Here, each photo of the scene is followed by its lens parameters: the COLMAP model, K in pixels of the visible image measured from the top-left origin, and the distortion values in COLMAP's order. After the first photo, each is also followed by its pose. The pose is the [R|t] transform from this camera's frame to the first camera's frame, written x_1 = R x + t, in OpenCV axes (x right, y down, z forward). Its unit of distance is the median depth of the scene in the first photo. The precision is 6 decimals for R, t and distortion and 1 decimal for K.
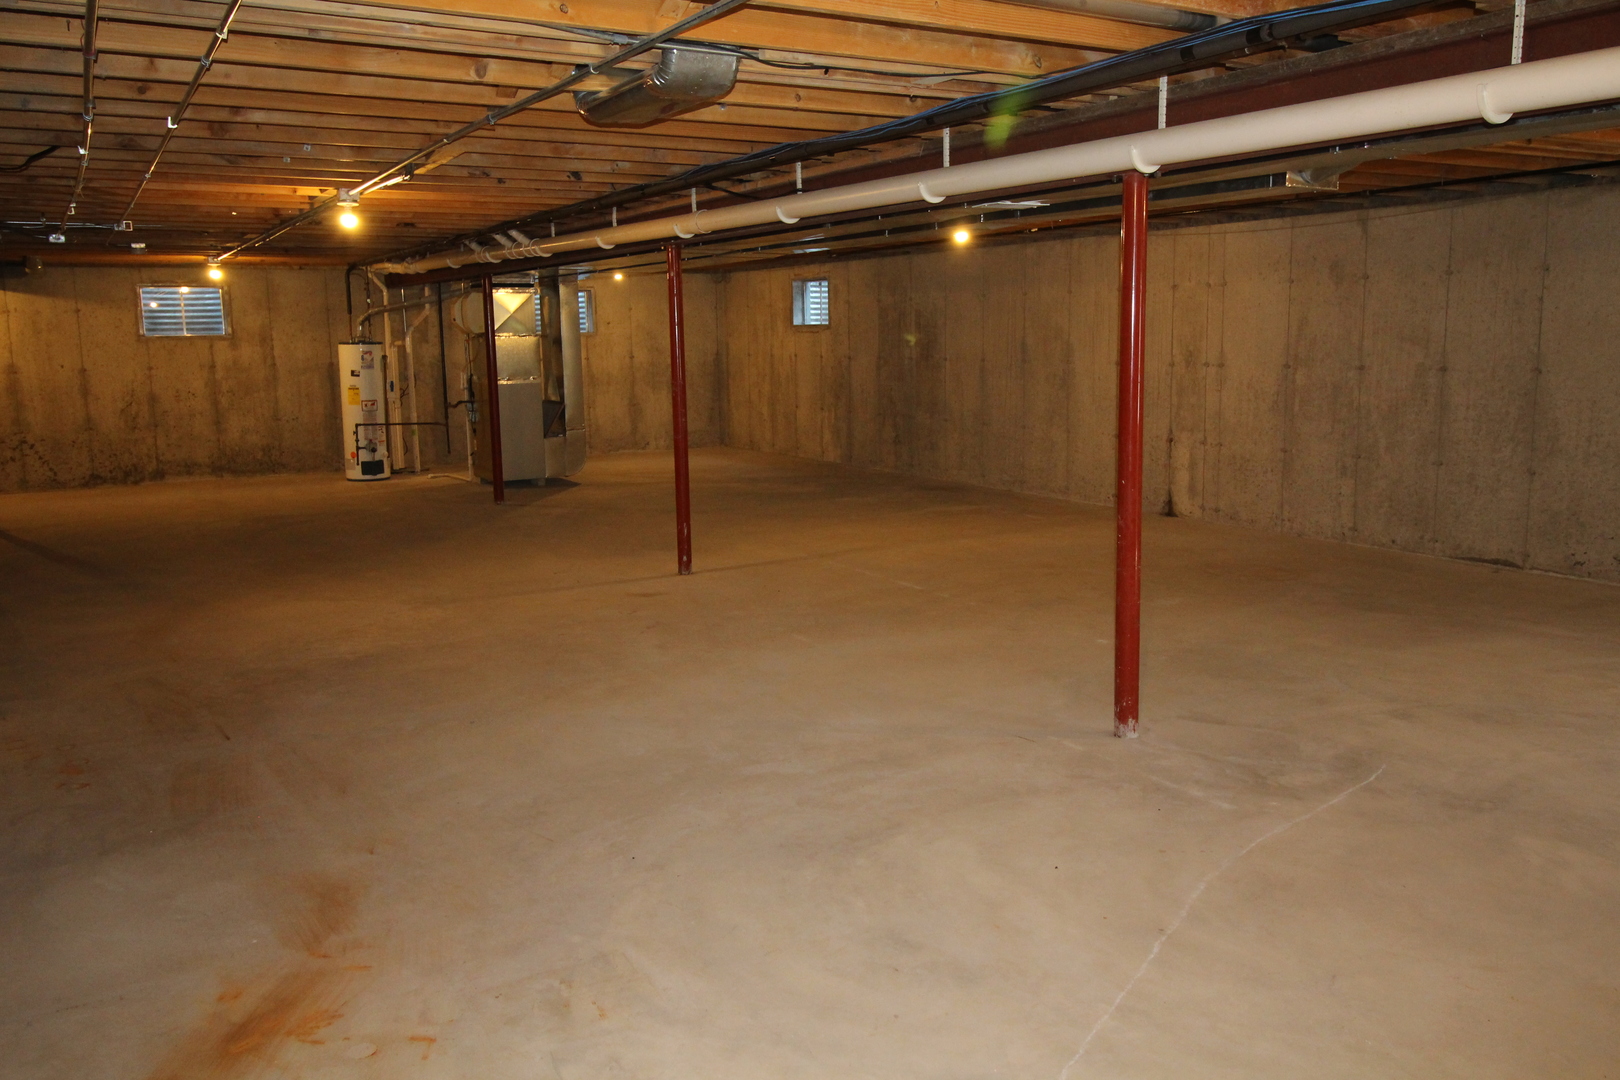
lens RADIAL K [[1292.7, 0, 805.2], [0, 1292.7, 541.1], [0, 0, 1]] dist [0.015737, -0.004313]
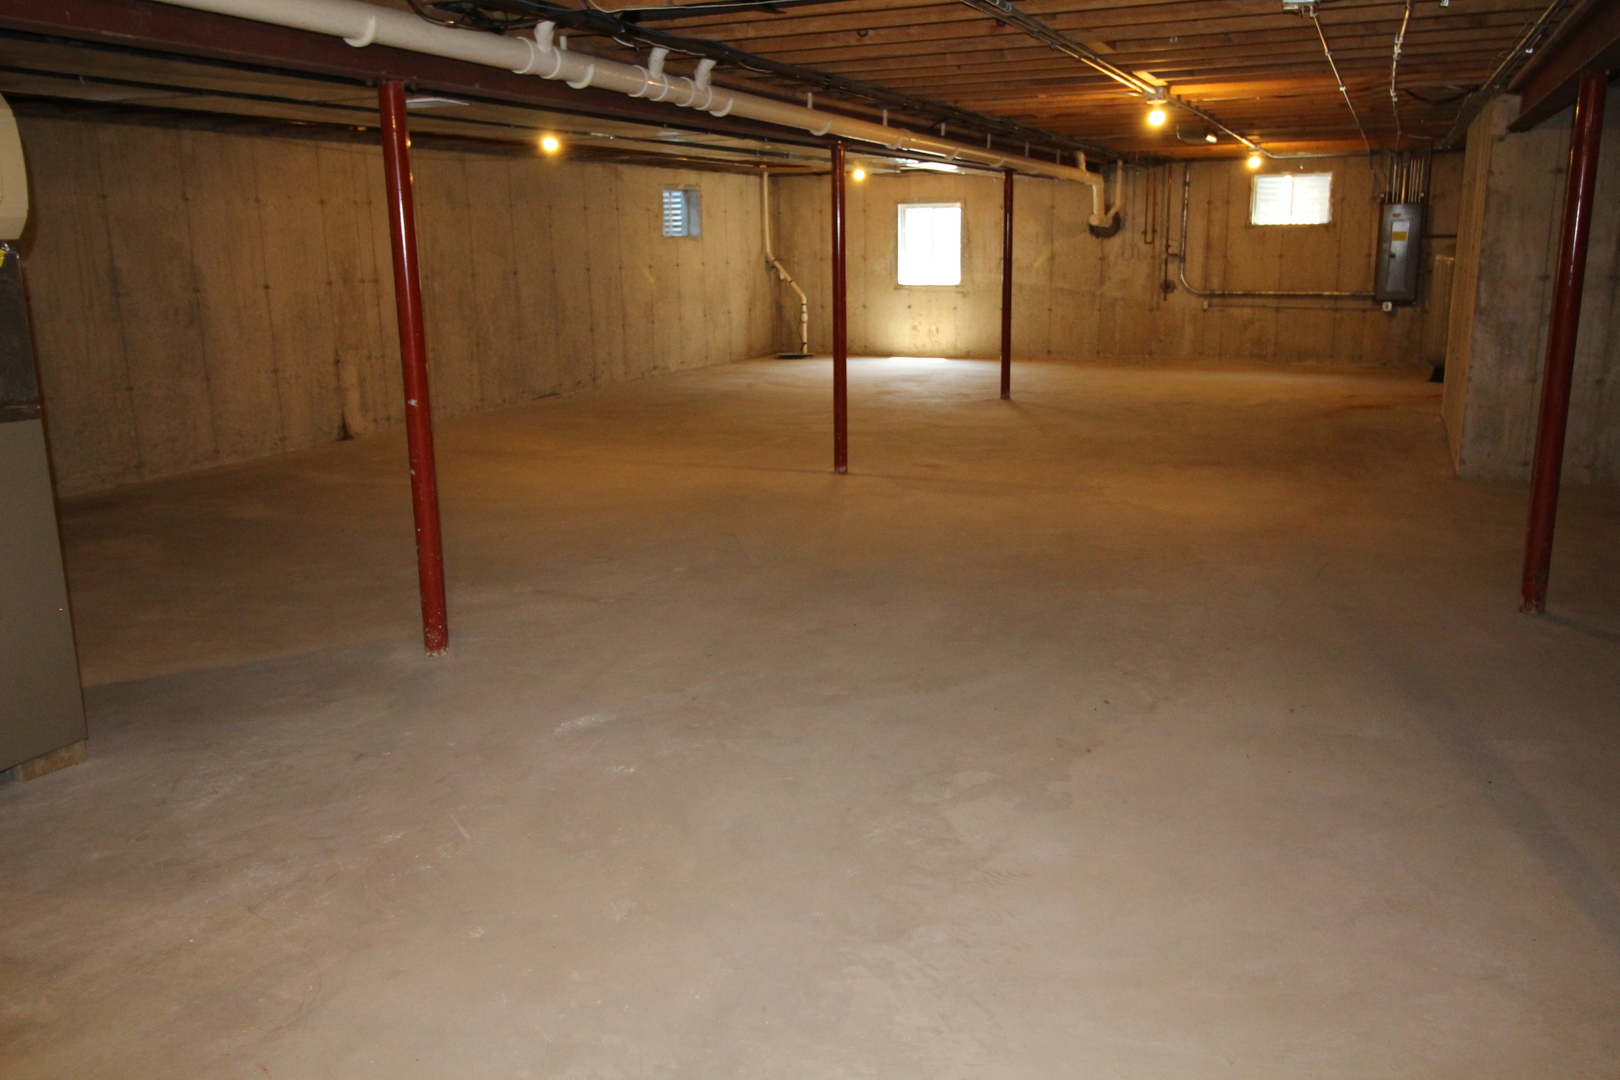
lens RADIAL K [[1292.7, 0, 805.6], [0, 1292.7, 536.0], [0, 0, 1]] dist [0.015737, -0.004313]
pose [[-0.592893, -0.162050, 0.788808, -0.739805], [0.151084, 0.939764, 0.306621, -0.207538], [-0.790981, 0.300970, -0.532697, 1.325281]]
